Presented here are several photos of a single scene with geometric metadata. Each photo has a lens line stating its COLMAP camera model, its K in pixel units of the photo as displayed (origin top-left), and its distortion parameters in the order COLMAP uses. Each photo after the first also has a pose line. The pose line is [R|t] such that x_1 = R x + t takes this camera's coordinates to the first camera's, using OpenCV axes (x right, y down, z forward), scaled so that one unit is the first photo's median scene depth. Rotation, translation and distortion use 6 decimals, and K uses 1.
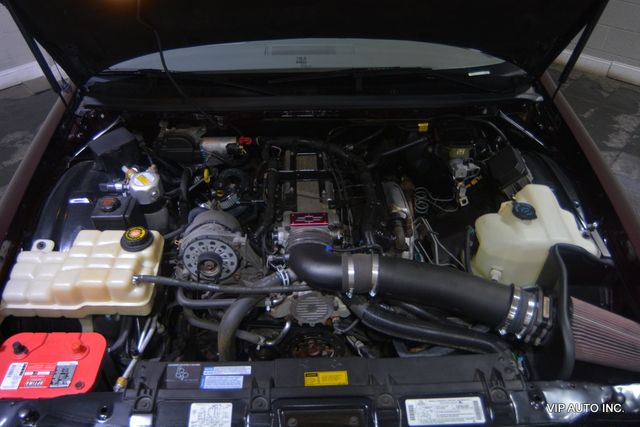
lens RADIAL K [[496.0, 0, 319.4], [0, 496.0, 213.3], [0, 0, 1]] dist [-0.084848, 0.029269]
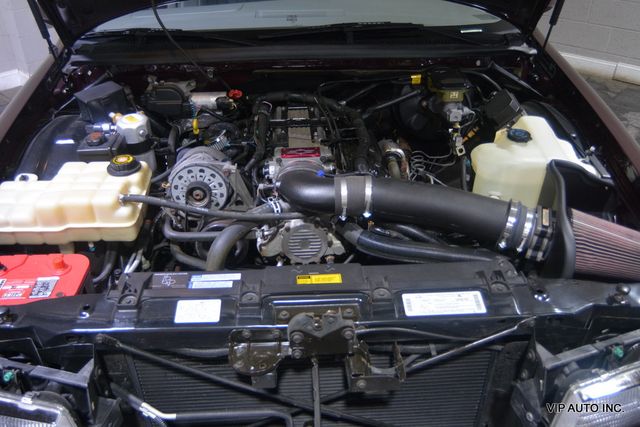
lens RADIAL K [[546.8, 0, 320.5], [0, 546.8, 212.9], [0, 0, 1]] dist [-0.065549, -0.007368]
pose [[0.999848, -0.014895, 0.009017, 0.006885], [0.015809, 0.993626, -0.111616, 0.259204], [-0.007297, 0.111741, 0.993711, -0.059877]]
